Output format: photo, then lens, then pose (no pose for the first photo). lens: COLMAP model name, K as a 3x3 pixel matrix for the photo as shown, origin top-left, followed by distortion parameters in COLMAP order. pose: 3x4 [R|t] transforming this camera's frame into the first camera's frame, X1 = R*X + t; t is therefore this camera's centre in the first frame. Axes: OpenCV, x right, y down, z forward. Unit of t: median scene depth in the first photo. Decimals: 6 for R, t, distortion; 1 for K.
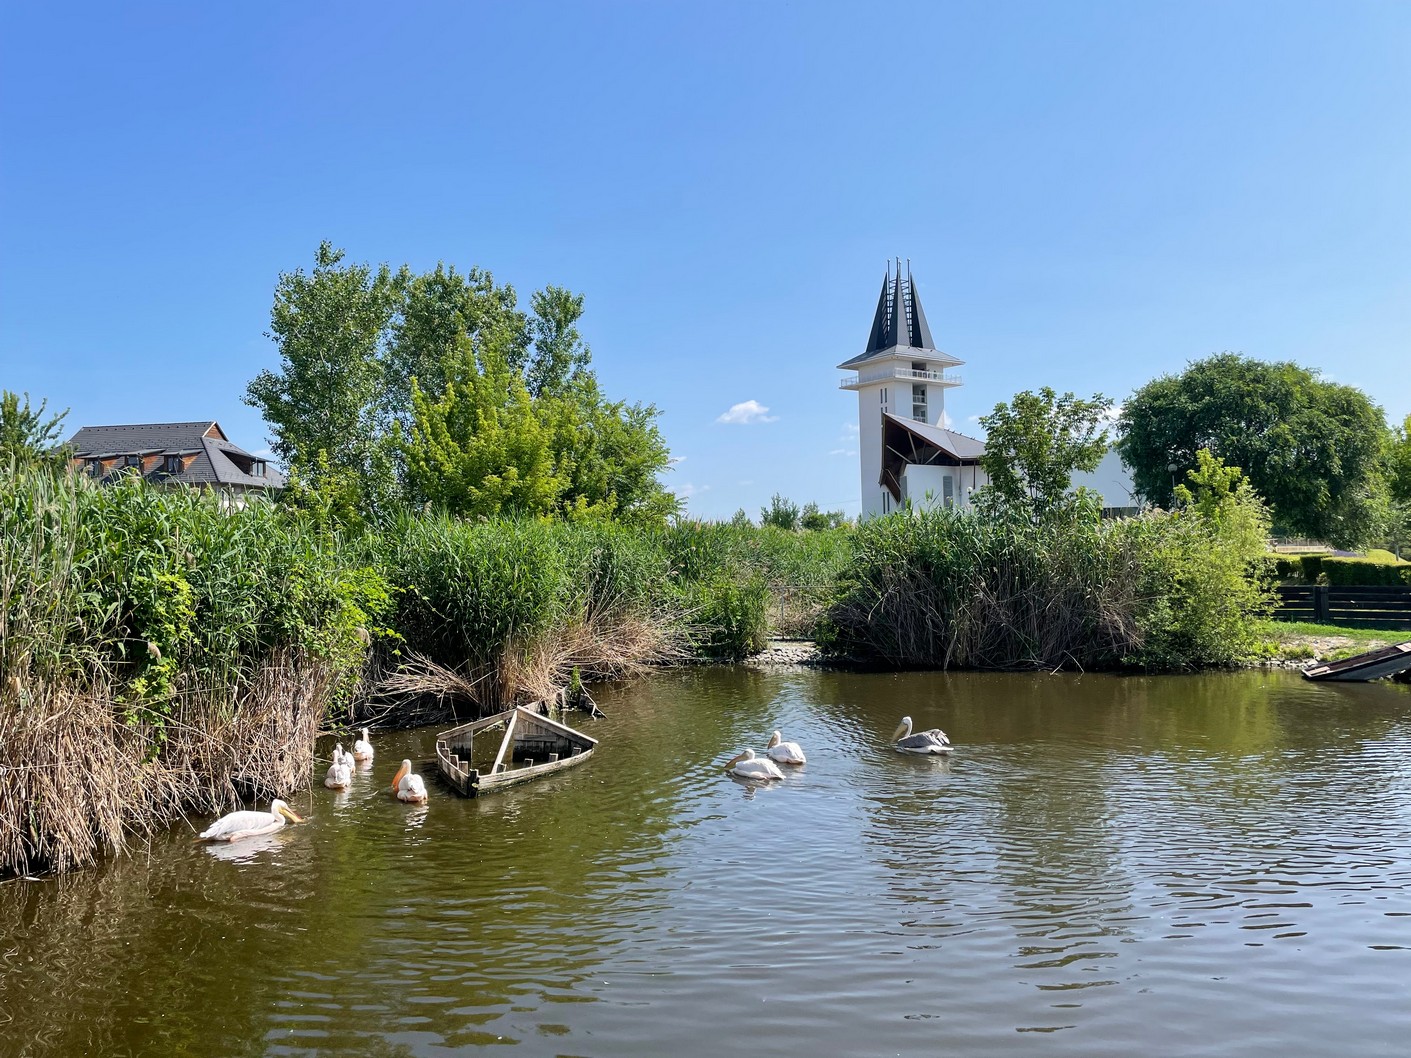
lens RADIAL K [[1065.3, 0, 692.9], [0, 1065.3, 527.0], [0, 0, 1]] dist [0.100967, -0.135543]
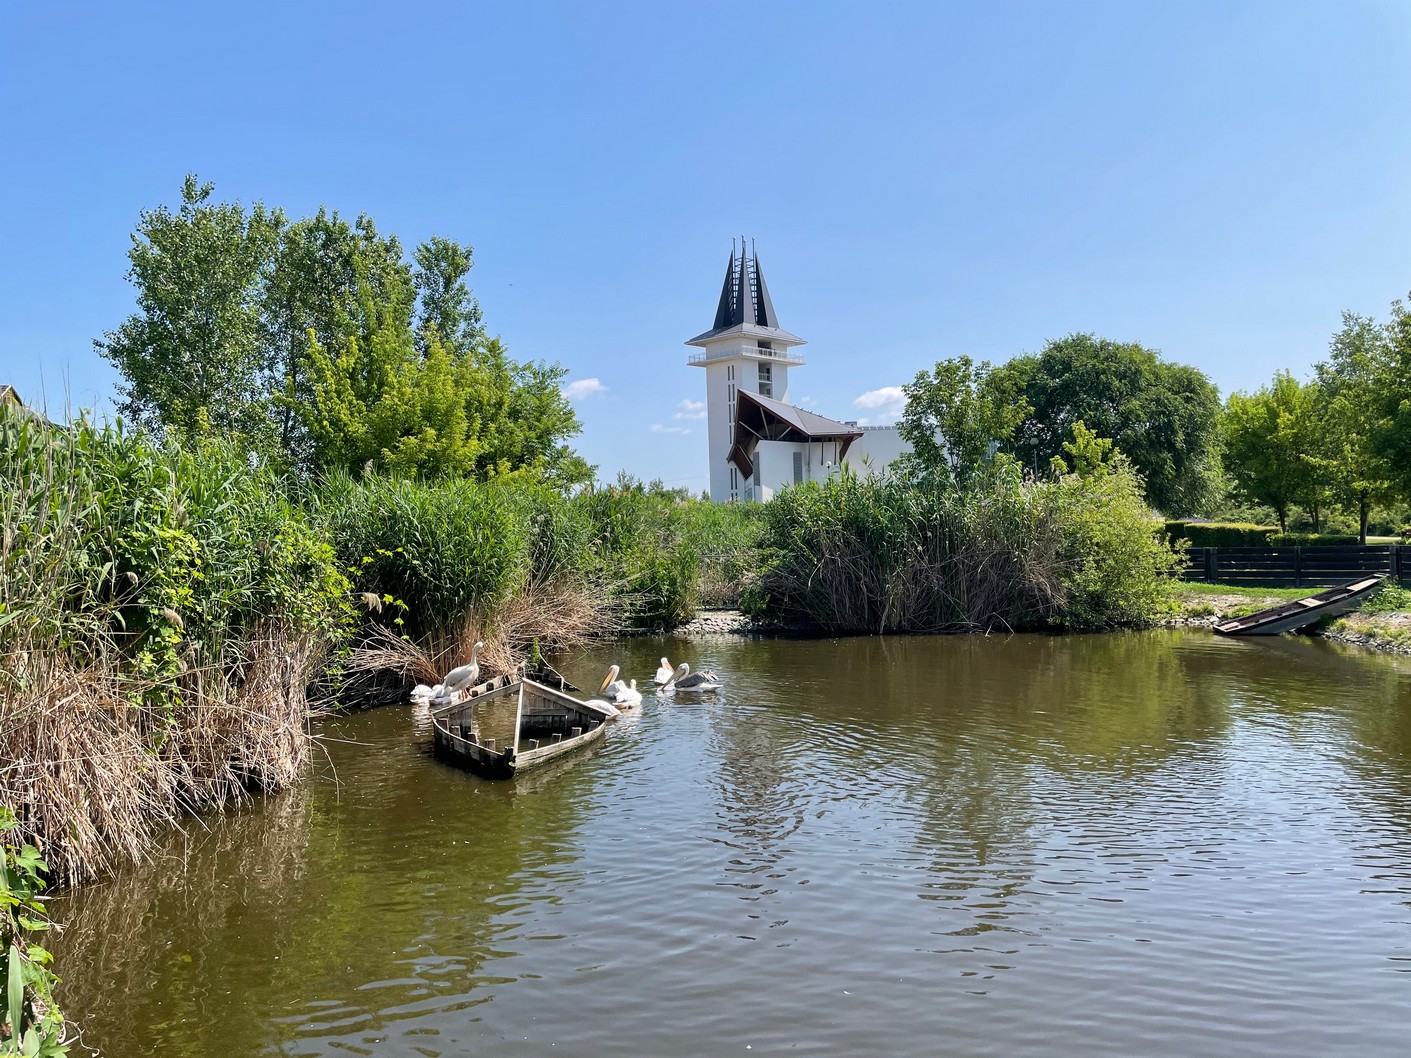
lens RADIAL K [[1065.3, 0, 705.1], [0, 1065.3, 526.2], [0, 0, 1]] dist [0.100967, -0.135543]
pose [[0.985650, -0.006334, 0.168683, -0.086126], [0.003006, 0.999796, 0.019976, 0.010428], [-0.168776, -0.019182, 0.985468, 0.040116]]
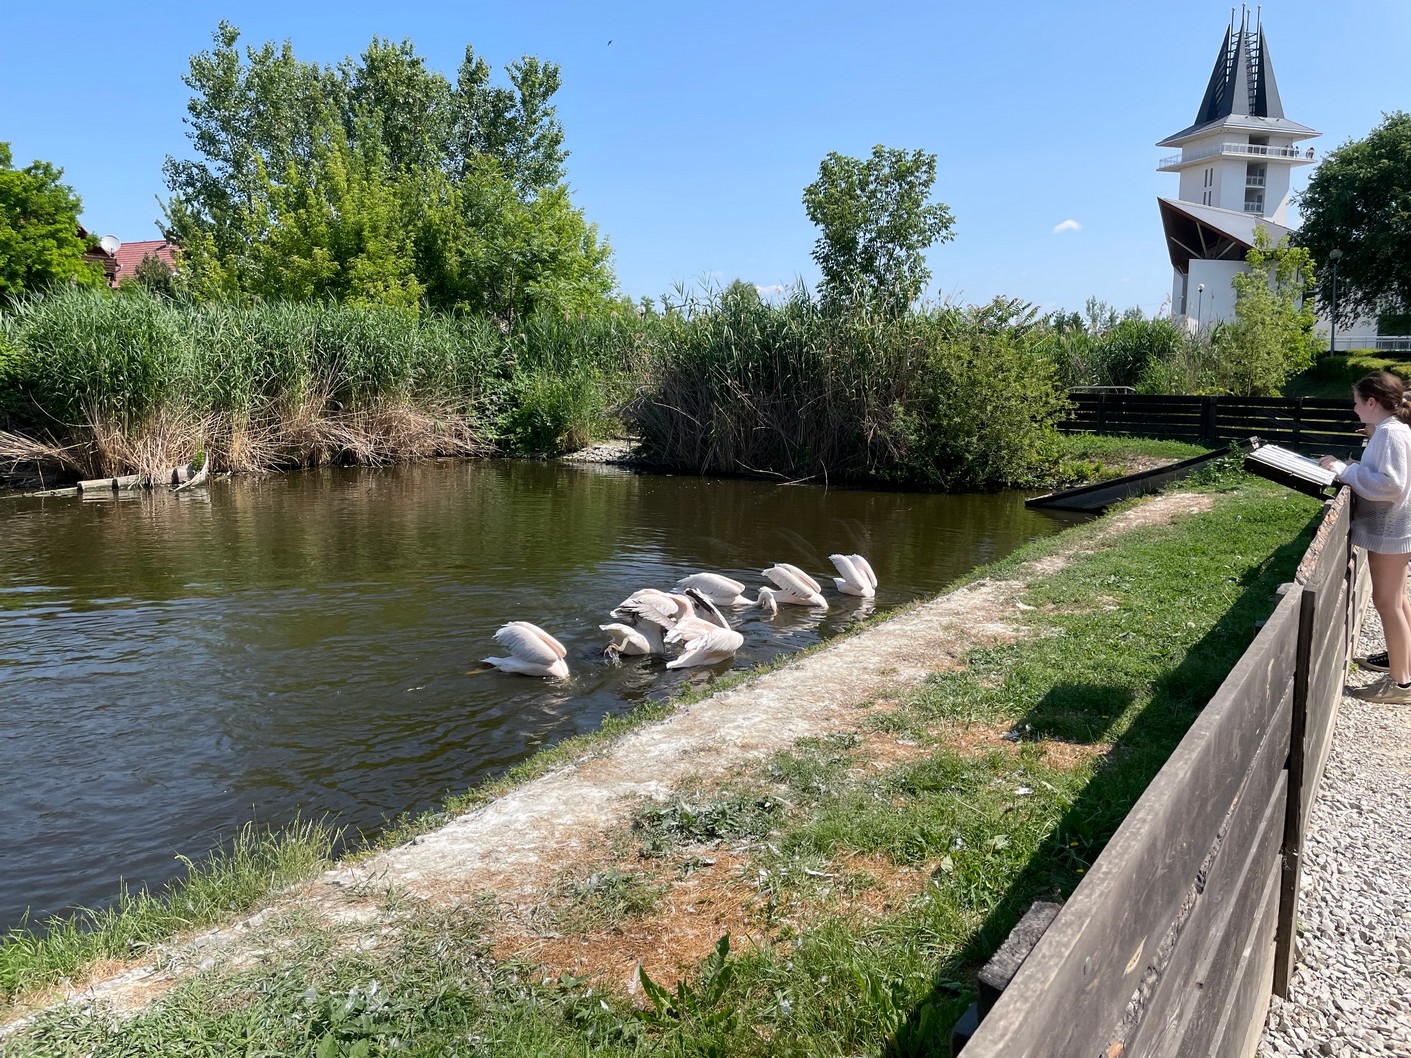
lens RADIAL K [[1065.3, 0, 716.0], [0, 1065.3, 523.4], [0, 0, 1]] dist [0.100967, -0.135543]
pose [[0.948376, 0.070878, -0.309127, 0.480131], [-0.016177, 0.984250, 0.176043, 0.012123], [0.316736, -0.161954, 0.934585, 0.134112]]
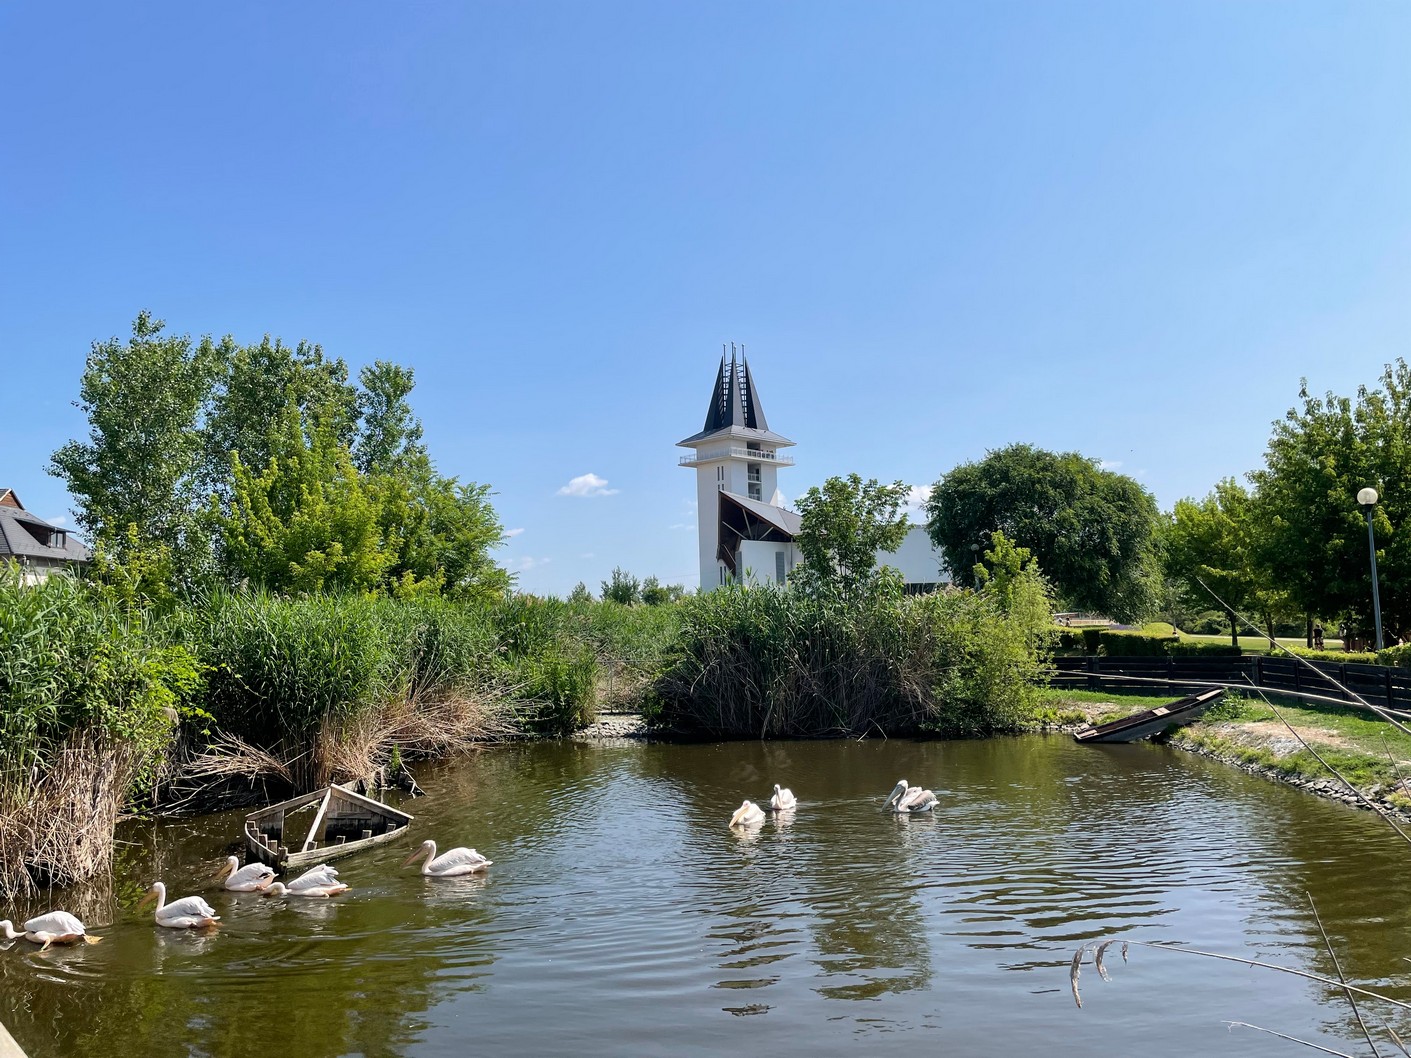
lens RADIAL K [[1065.3, 0, 697.9], [0, 1065.3, 527.0], [0, 0, 1]] dist [0.100967, -0.135543]
pose [[0.988471, 0.010738, 0.151028, 0.010810], [-0.000355, 0.997644, -0.068608, -0.002133], [-0.151409, 0.067763, 0.986146, -0.035736]]
